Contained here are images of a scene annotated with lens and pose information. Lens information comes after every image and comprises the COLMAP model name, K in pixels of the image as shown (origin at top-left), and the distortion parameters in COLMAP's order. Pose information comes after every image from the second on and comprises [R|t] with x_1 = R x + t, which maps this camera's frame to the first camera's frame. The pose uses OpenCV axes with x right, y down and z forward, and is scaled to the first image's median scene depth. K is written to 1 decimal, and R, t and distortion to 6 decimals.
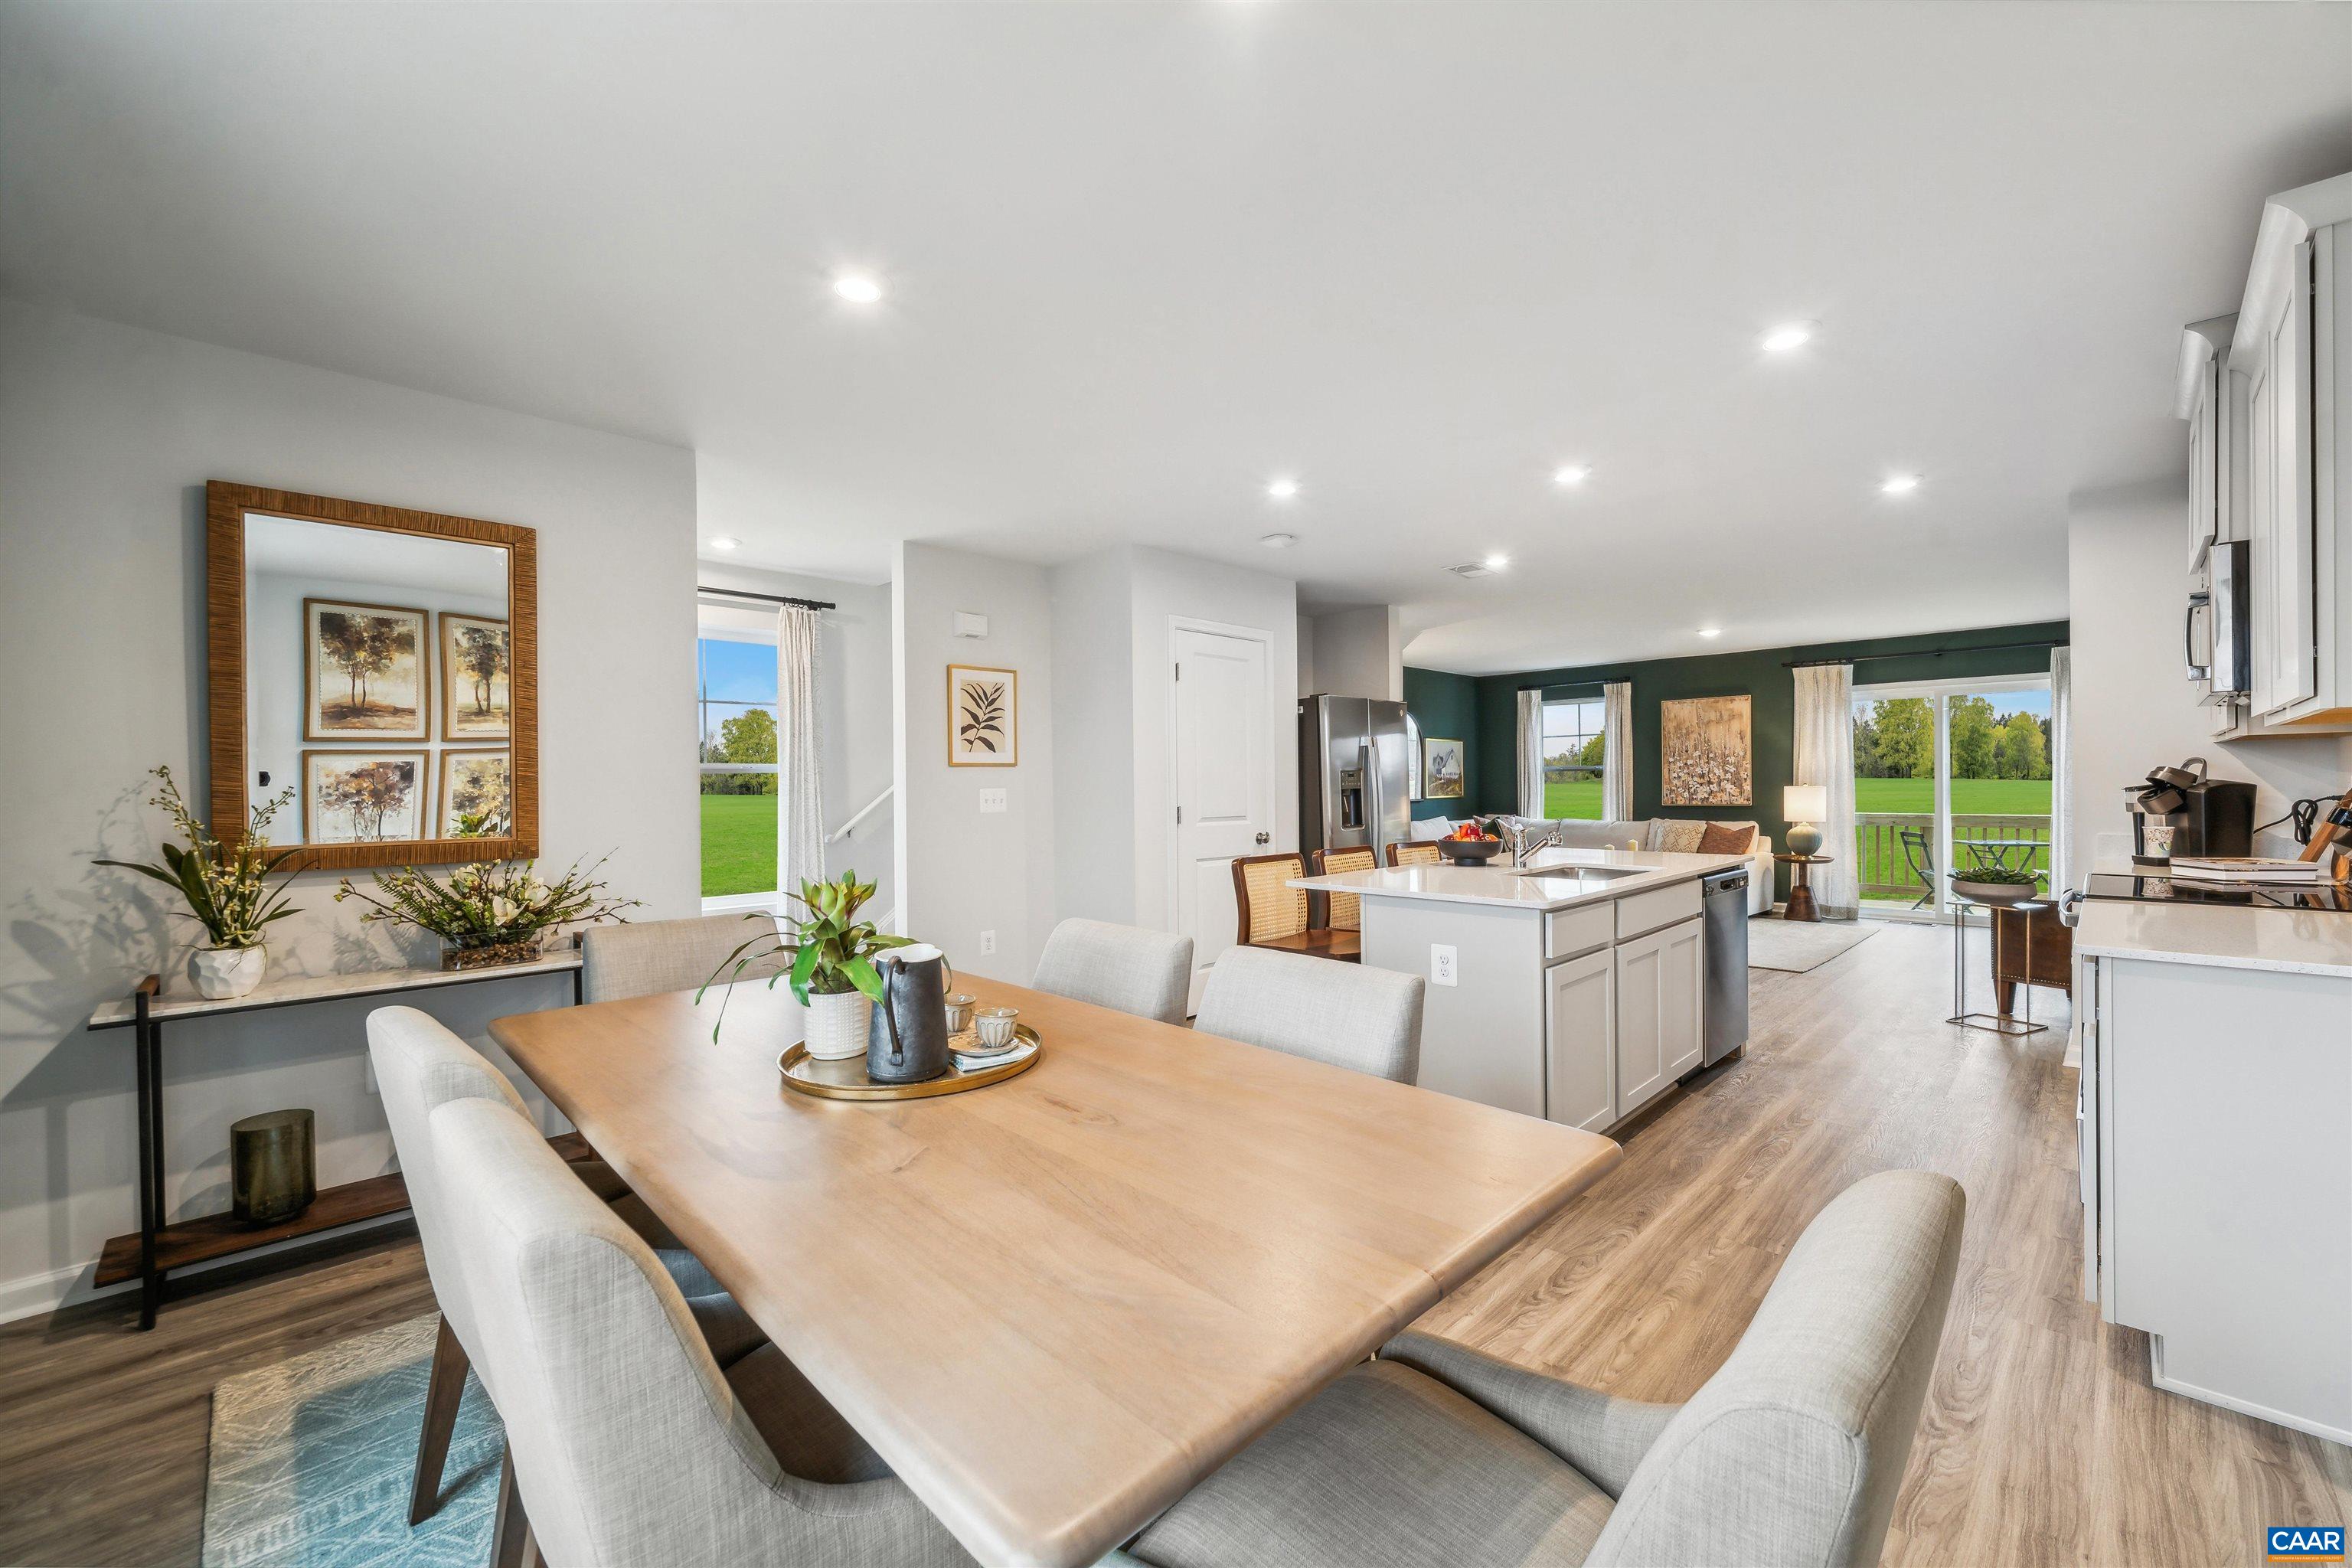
lens RADIAL K [[931.0, 0, 1177.5], [0, 931.0, 789.7], [0, 0, 1]] dist [-0.000002, 0.000002]
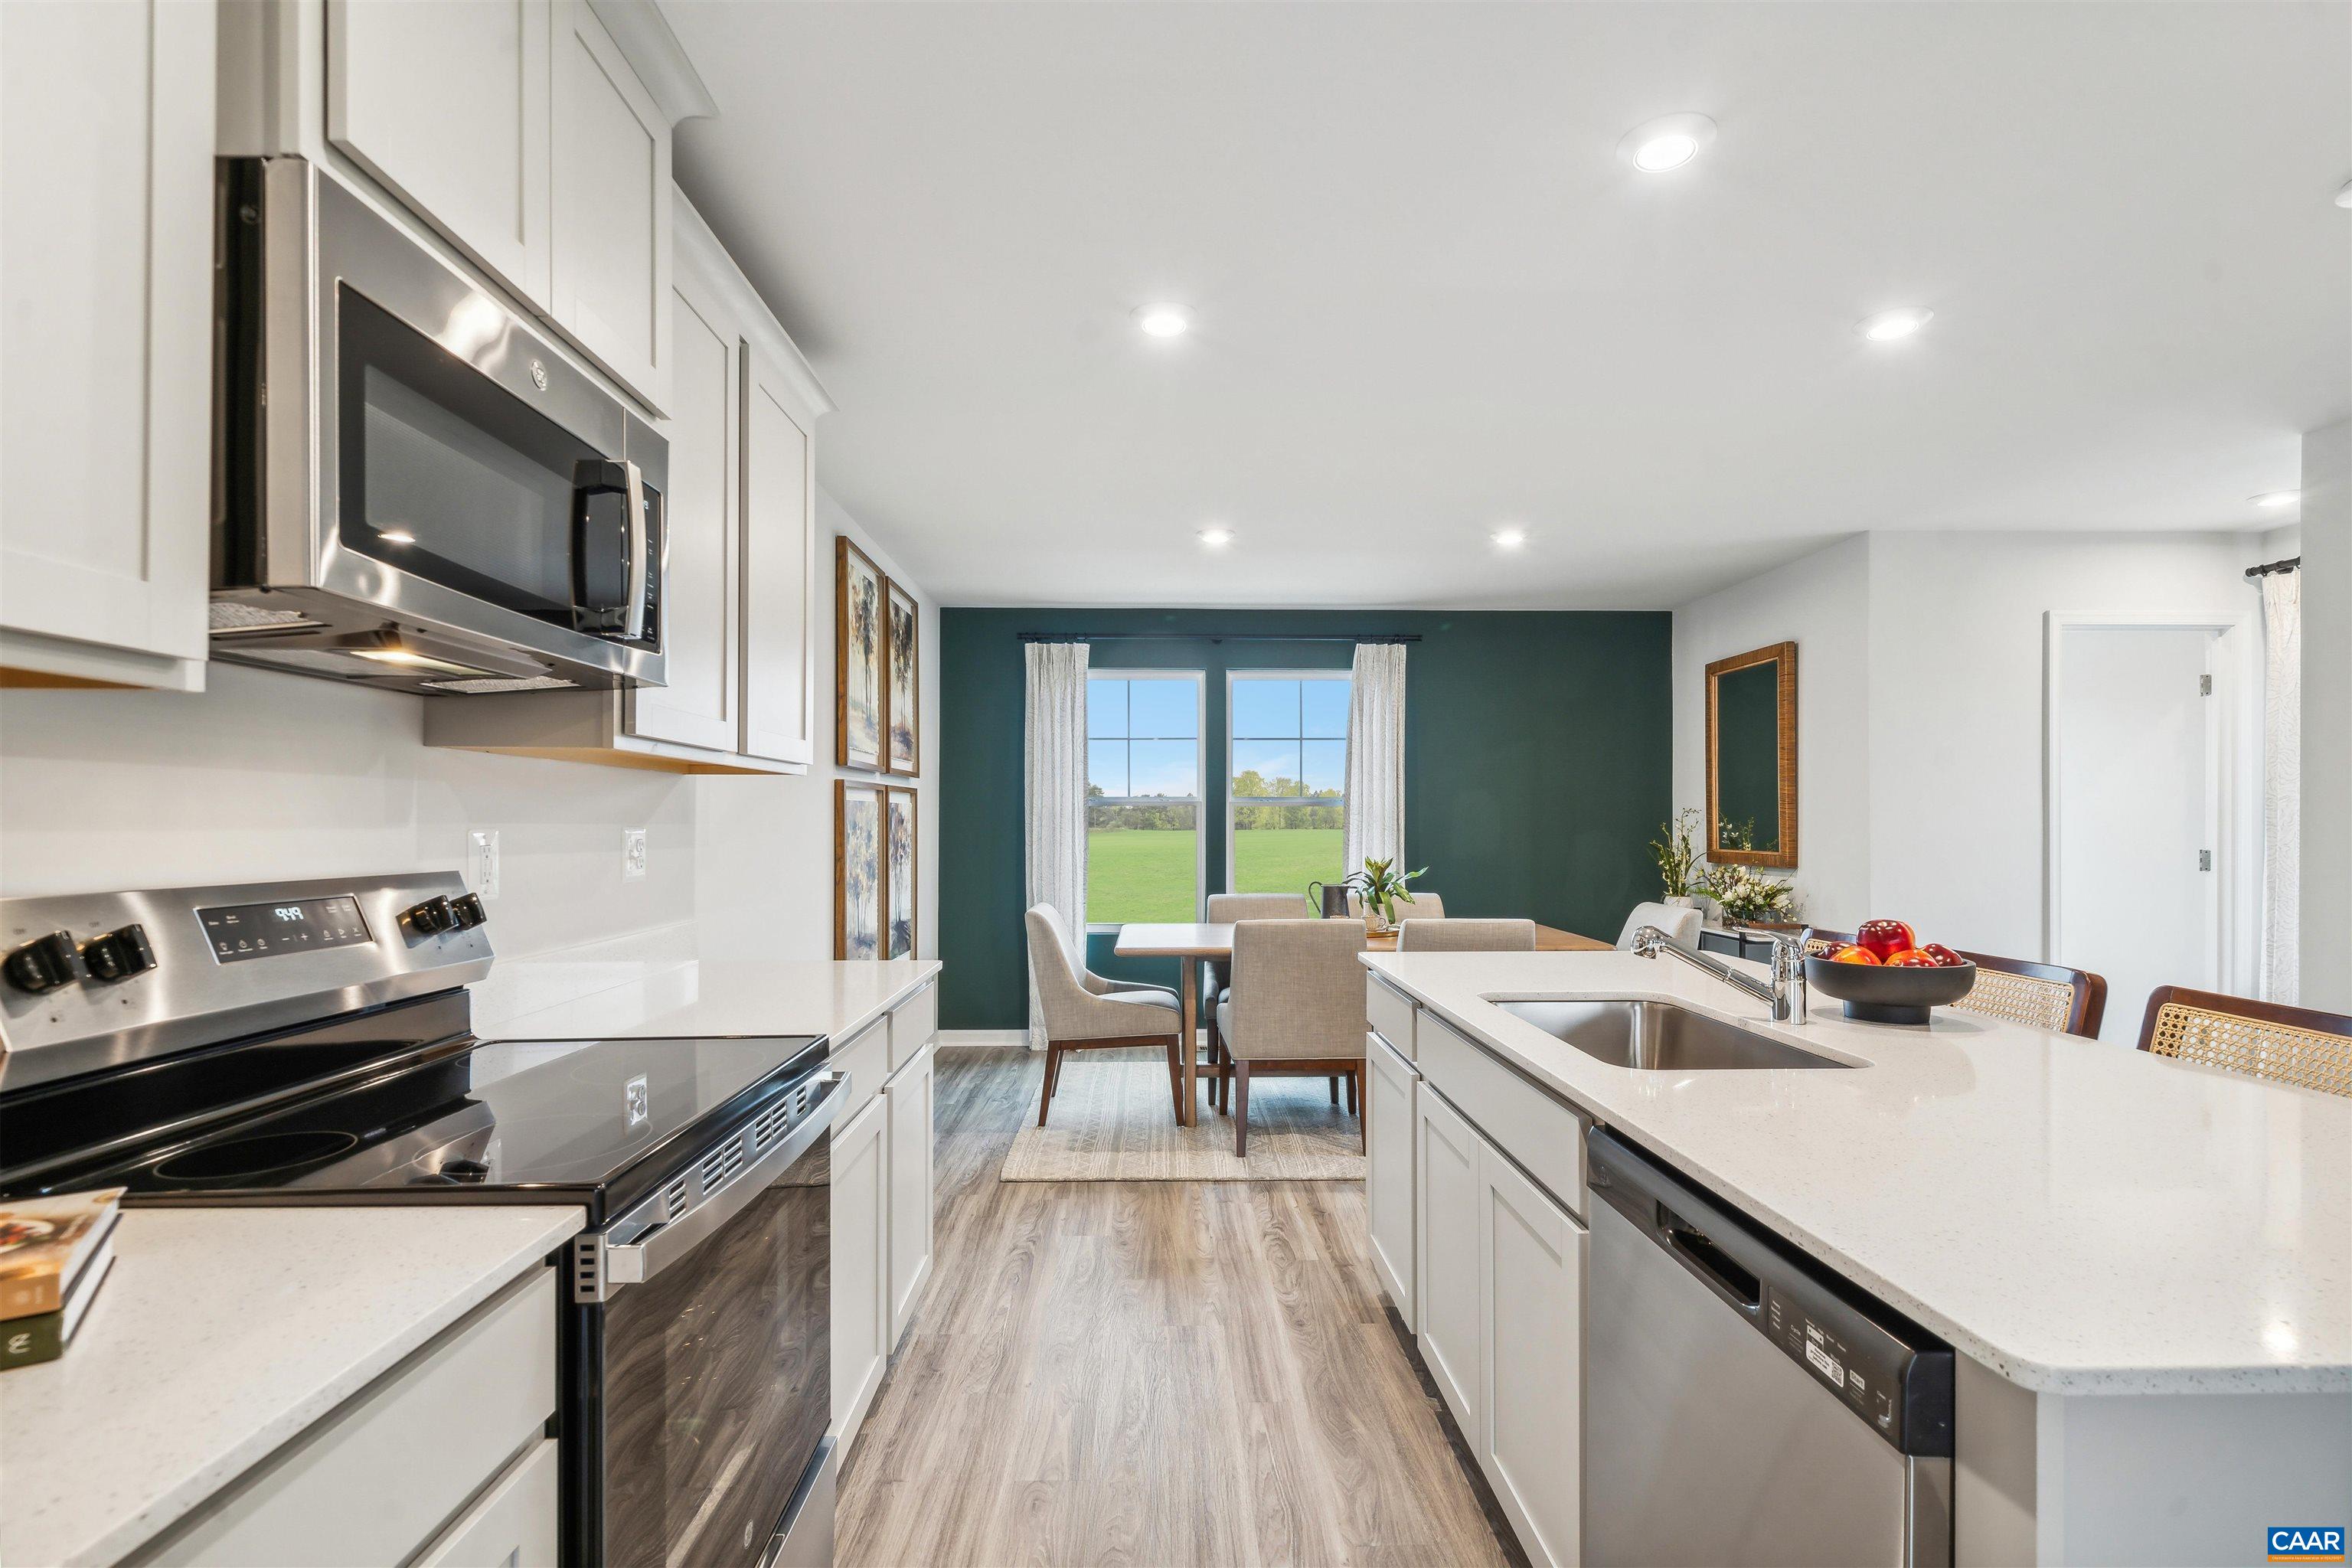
lens RADIAL K [[1089.1, 0, 1176.5], [0, 1089.1, 803.0], [0, 0, 1]] dist [-0.000077, -0.000004]
pose [[-0.681636, 0.001603, -0.731690, 1.435287], [0.002930, 0.999996, -0.000539, -0.030423], [0.731686, -0.002511, -0.681637, 1.752279]]
